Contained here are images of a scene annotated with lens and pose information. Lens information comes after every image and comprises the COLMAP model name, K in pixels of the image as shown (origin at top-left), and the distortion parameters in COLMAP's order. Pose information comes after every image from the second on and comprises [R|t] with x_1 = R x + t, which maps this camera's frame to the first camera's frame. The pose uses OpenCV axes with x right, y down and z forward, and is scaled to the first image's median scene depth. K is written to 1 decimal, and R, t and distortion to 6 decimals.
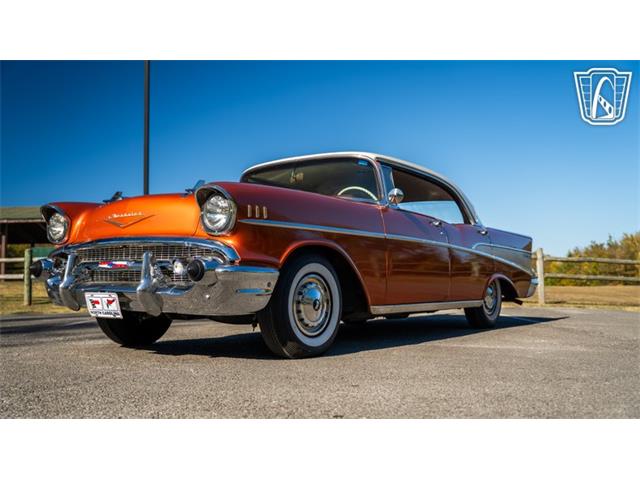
lens RADIAL K [[623.8, 0, 320.0], [0, 623.8, 240.0], [0, 0, 1]] dist [-0.082849, 0.216902]
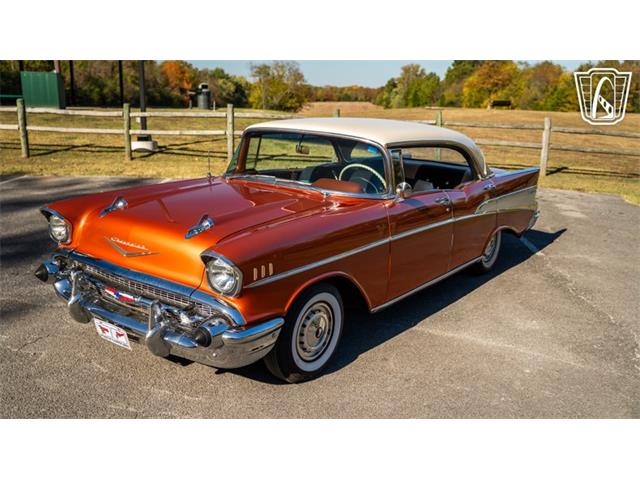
lens RADIAL K [[623.8, 0, 320.0], [0, 623.8, 240.0], [0, 0, 1]] dist [-0.082849, 0.216902]
pose [[0.999243, 0.038015, 0.008234, -0.018410], [-0.038737, 0.953489, 0.298928, -0.356416], [0.003513, -0.299021, 0.954240, 0.061454]]
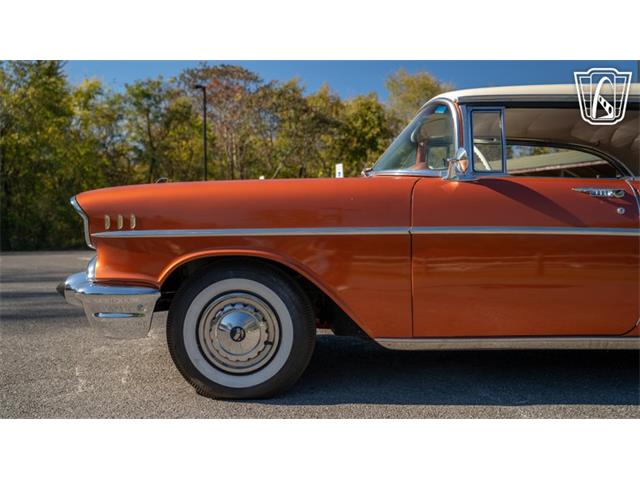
lens RADIAL K [[617.6, 0, 331.9], [0, 617.6, 236.6], [0, 0, 1]] dist [-0.053110, 0.015784]
pose [[0.590576, 0.024124, -0.806621, 0.676074], [0.052379, 0.996299, 0.068147, -0.060624], [0.805280, -0.082496, 0.587127, 0.669188]]
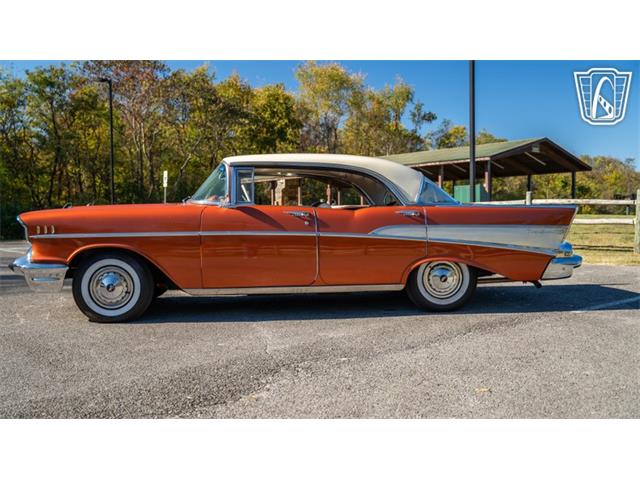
lens RADIAL K [[623.8, 0, 320.0], [0, 623.8, 240.0], [0, 0, 1]] dist [-0.082849, 0.216902]
pose [[0.680051, 0.039696, -0.732089, 1.407692], [0.048232, 0.993948, 0.098698, -0.129066], [0.731576, -0.102430, 0.674021, 0.396092]]
